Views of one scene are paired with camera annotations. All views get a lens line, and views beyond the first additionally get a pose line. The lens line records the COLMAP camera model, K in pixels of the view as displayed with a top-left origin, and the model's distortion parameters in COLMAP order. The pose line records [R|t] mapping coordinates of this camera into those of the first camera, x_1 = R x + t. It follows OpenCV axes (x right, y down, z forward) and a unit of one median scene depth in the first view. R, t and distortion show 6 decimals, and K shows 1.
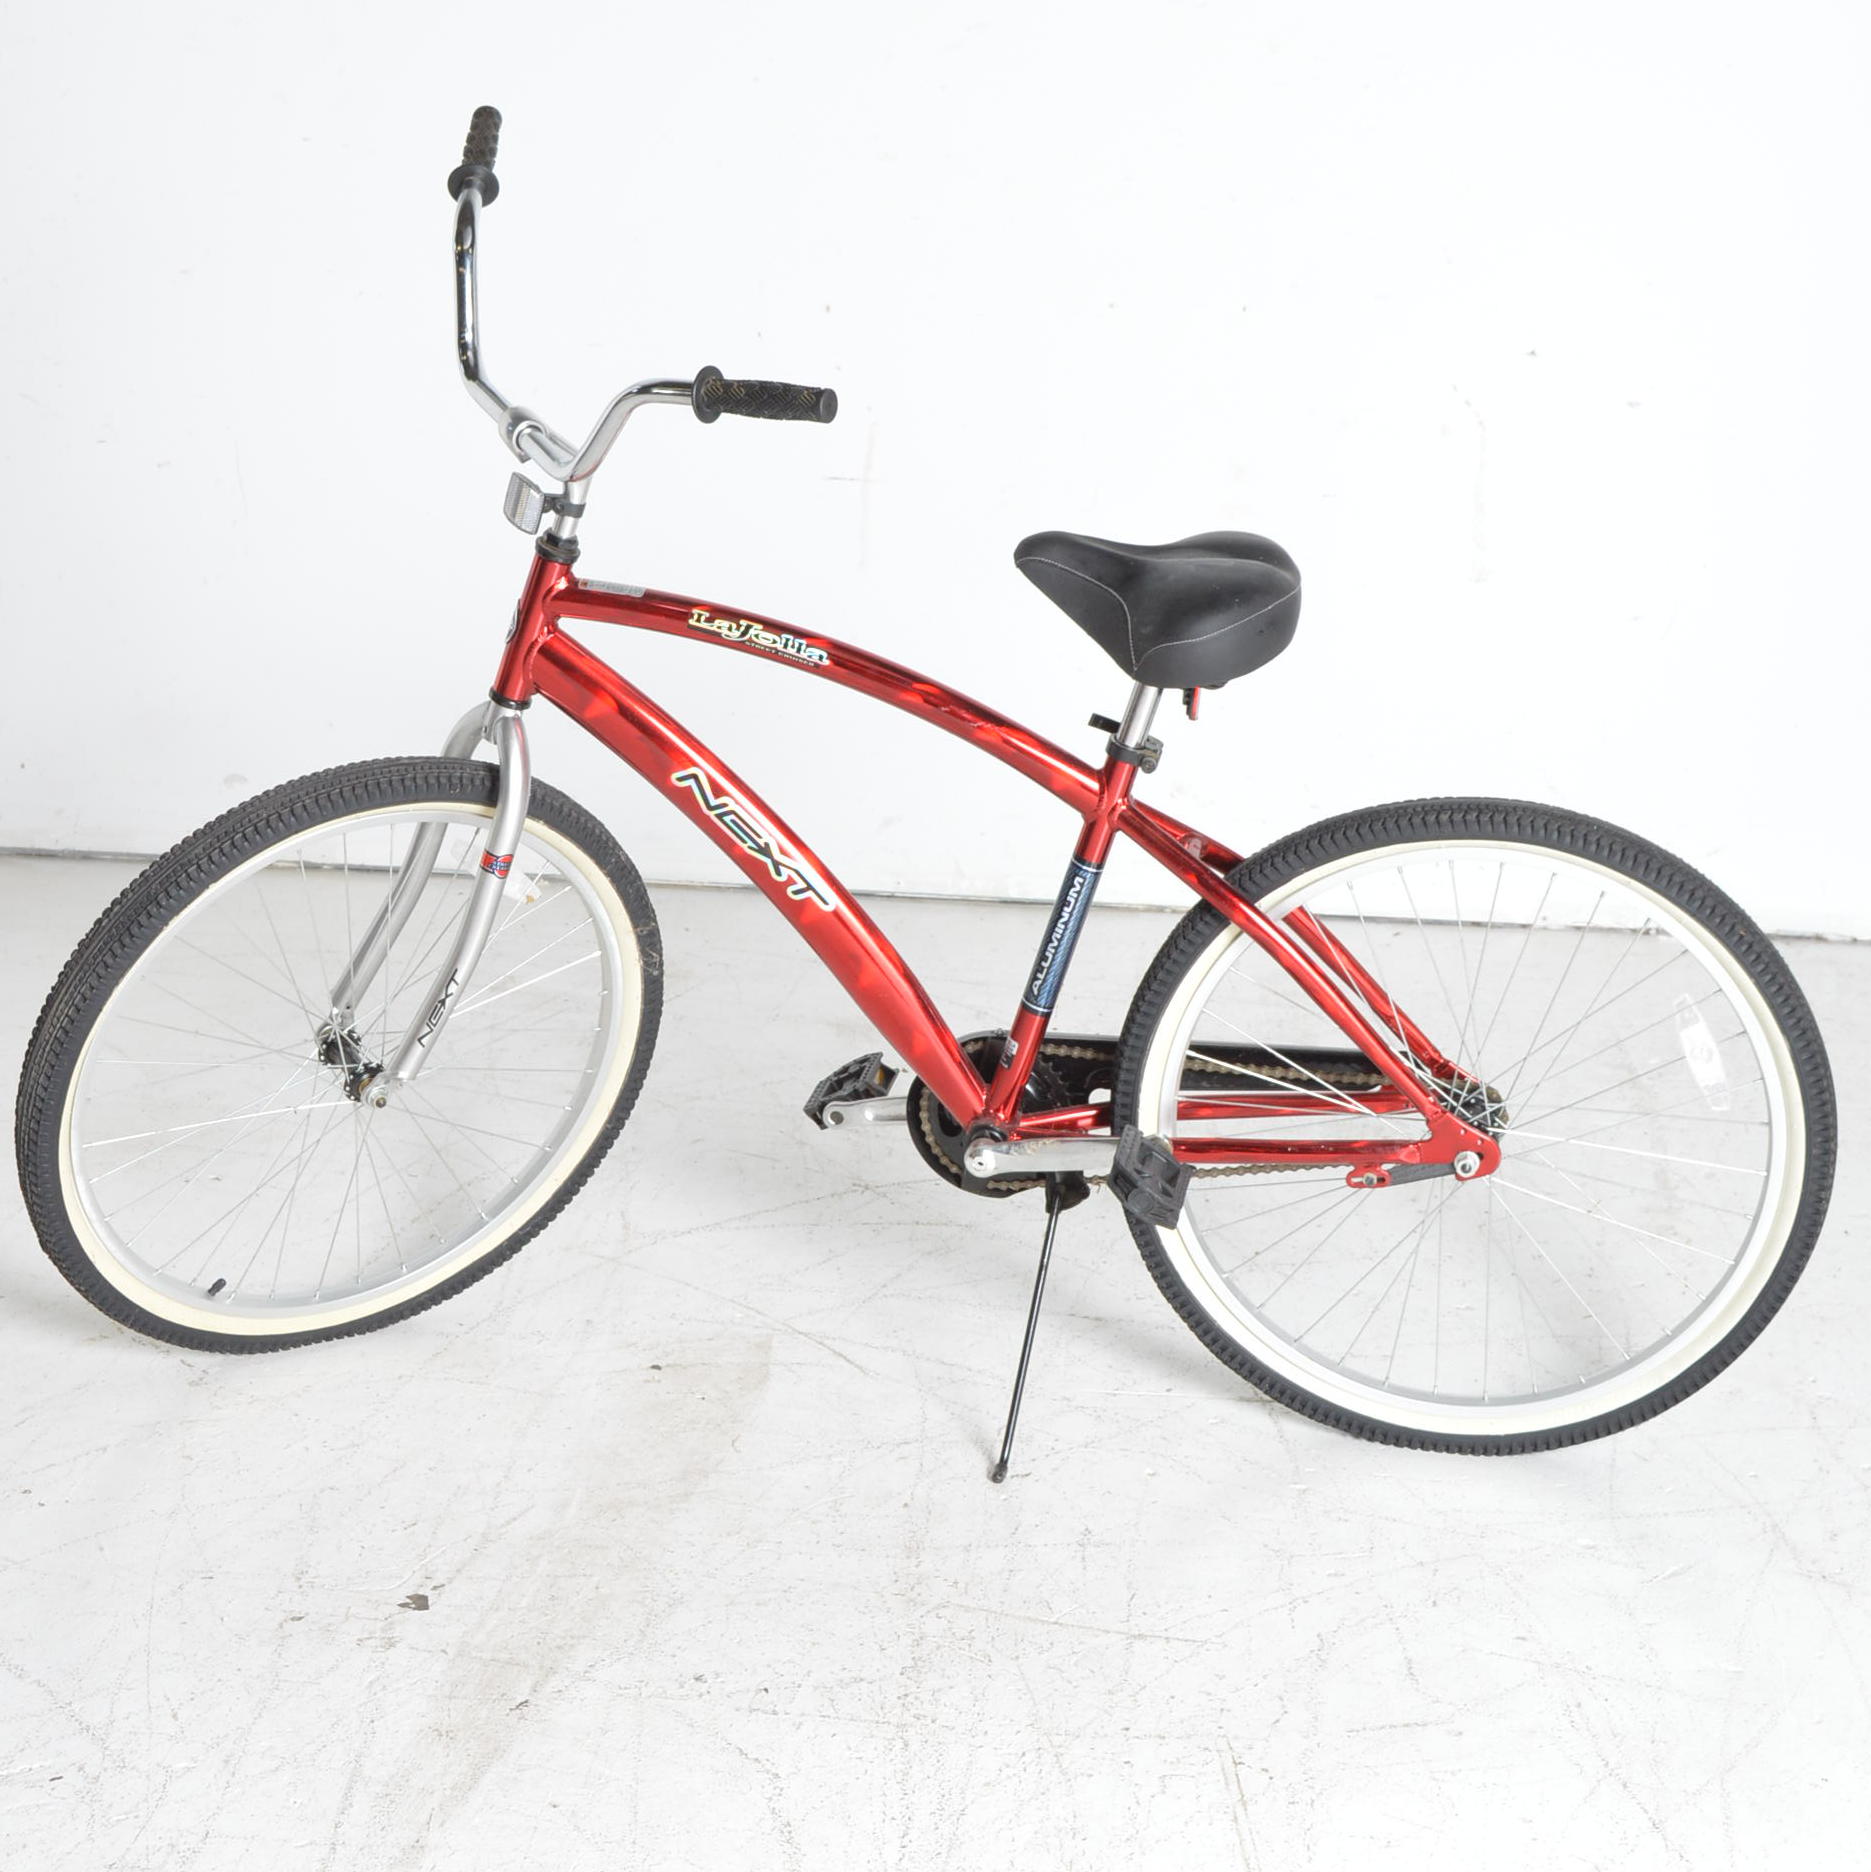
lens RADIAL K [[2989.9, 0, 930.8], [0, 2989.9, 931.2], [0, 0, 1]] dist [-0.064044, 0.000000]
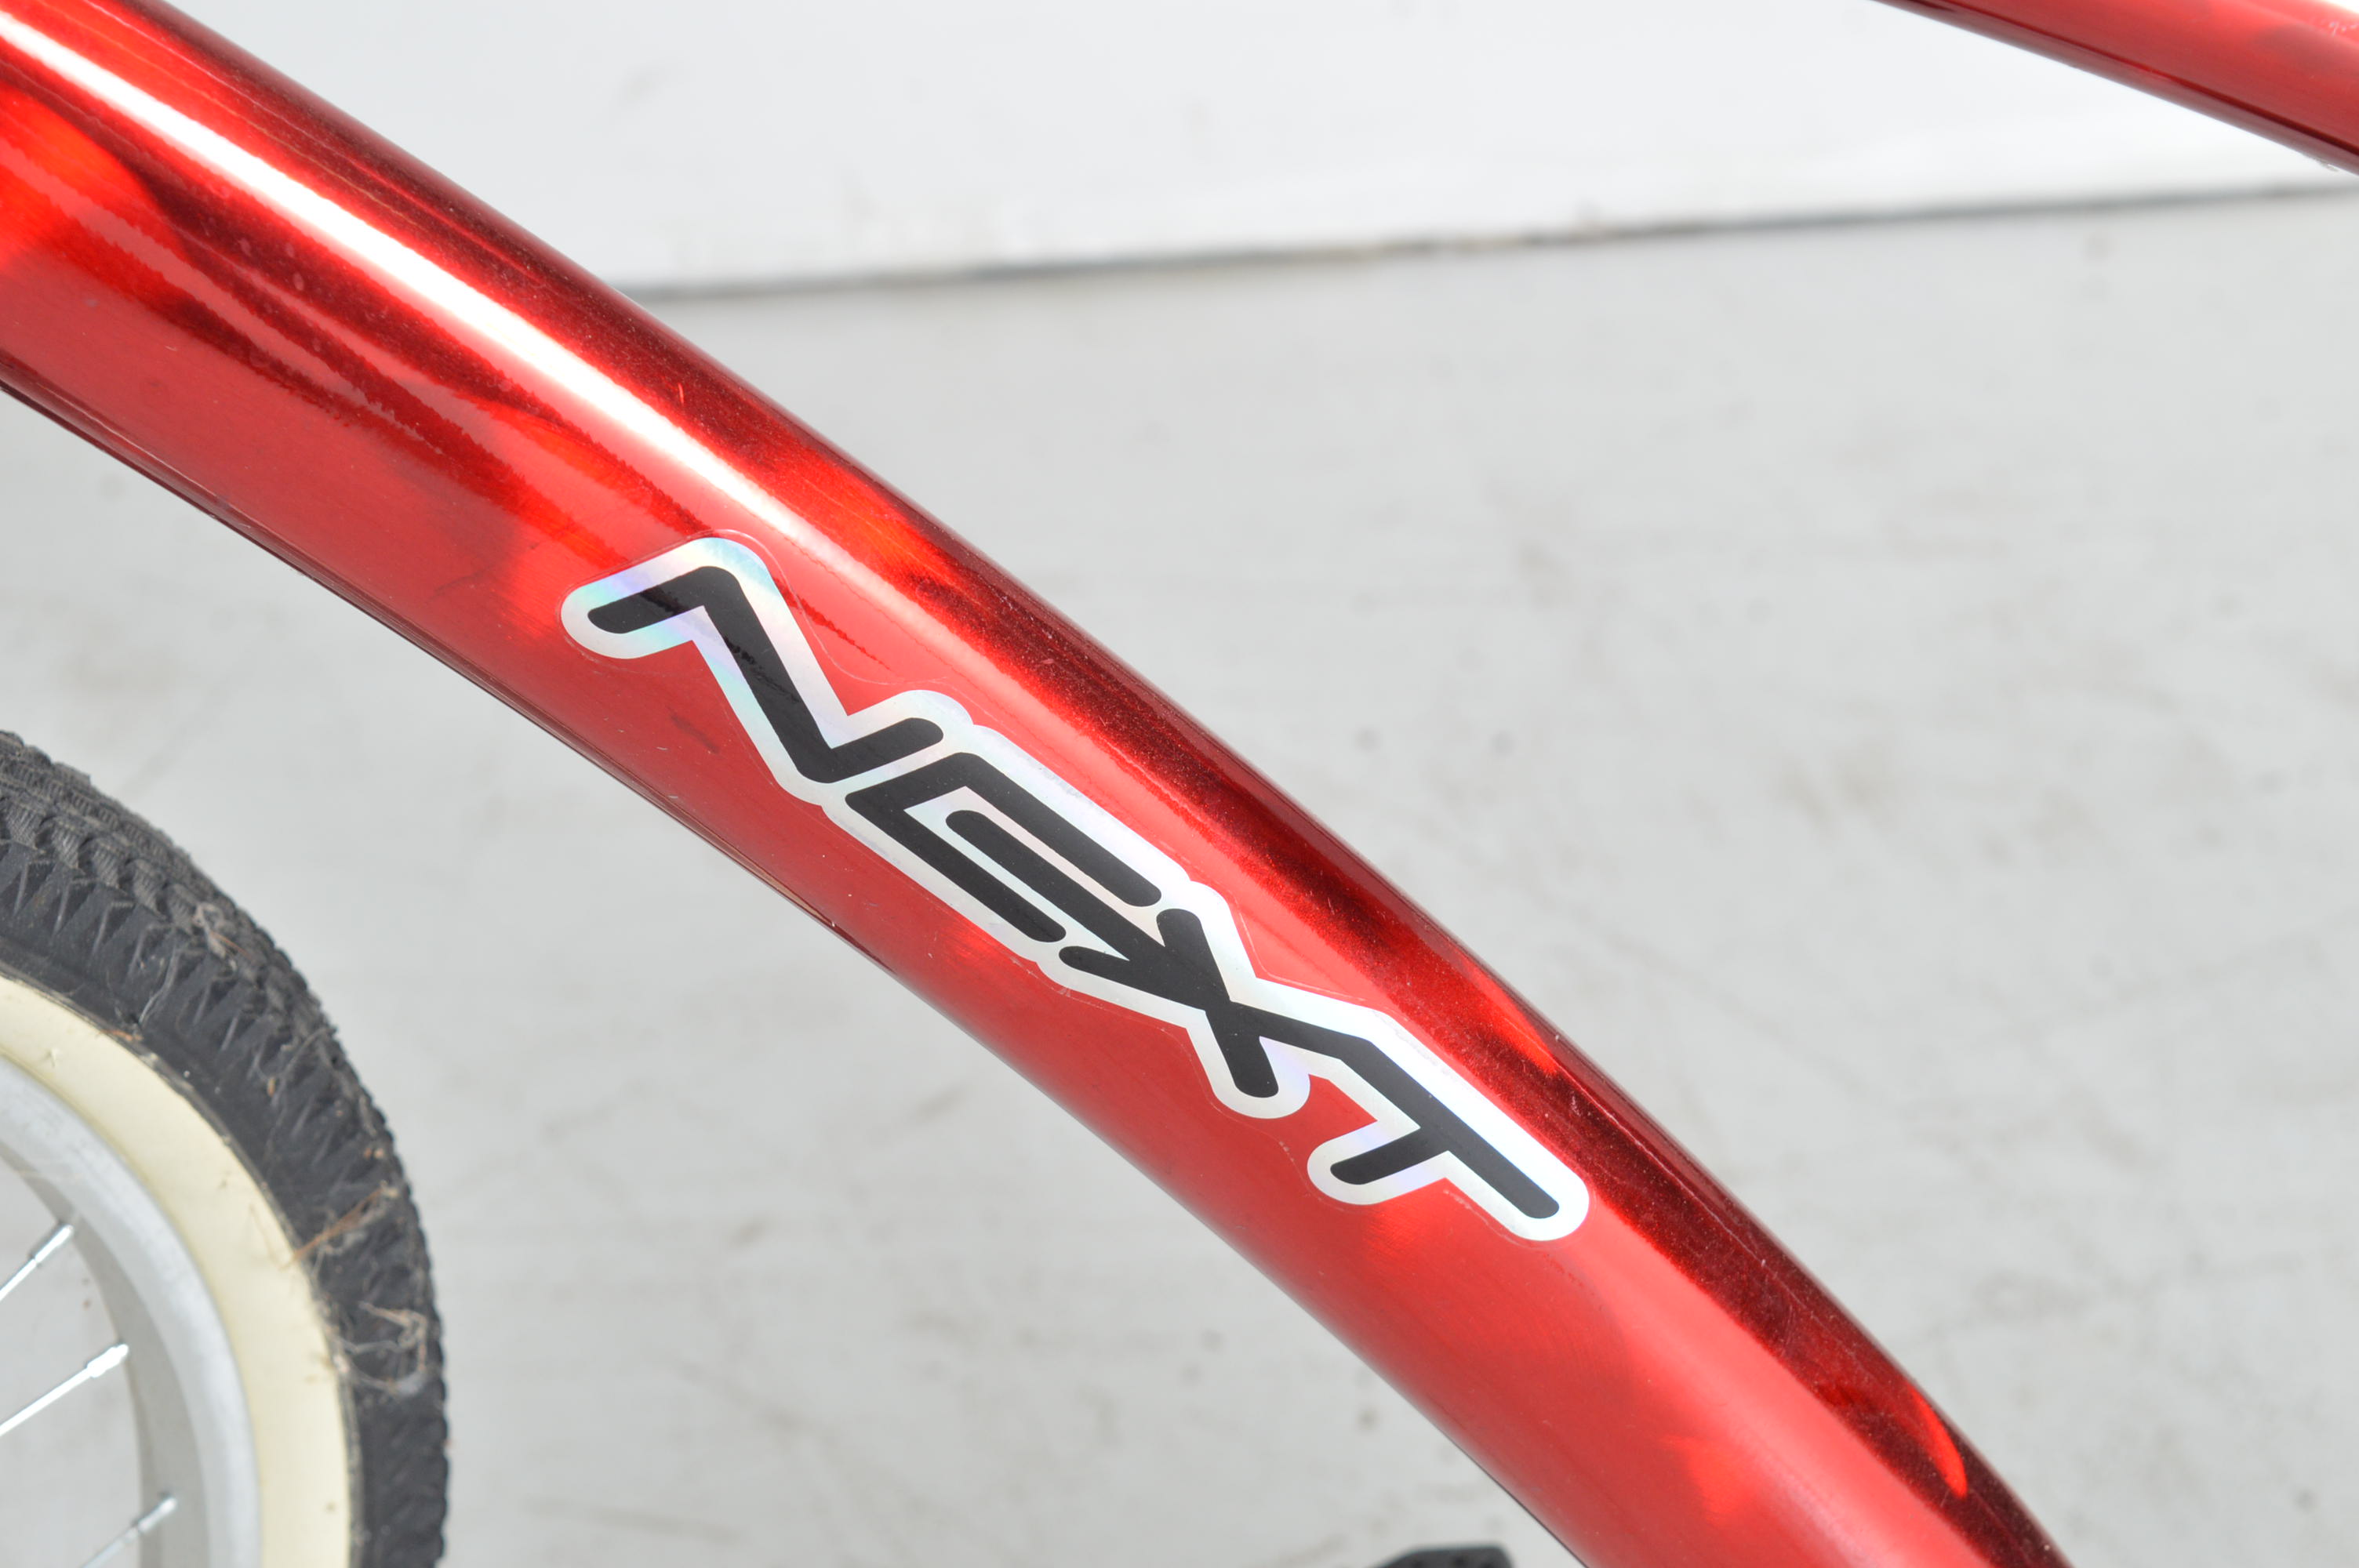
lens RADIAL K [[5571.7, 0, 1179.6], [0, 5571.7, 783.5], [0, 0, 1]] dist [-0.023318, 0.000000]
pose [[0.983570, -0.126851, 0.128445, -0.022123], [0.108899, 0.984388, 0.138277, -0.018798], [-0.143980, -0.122018, 0.982029, 0.166237]]
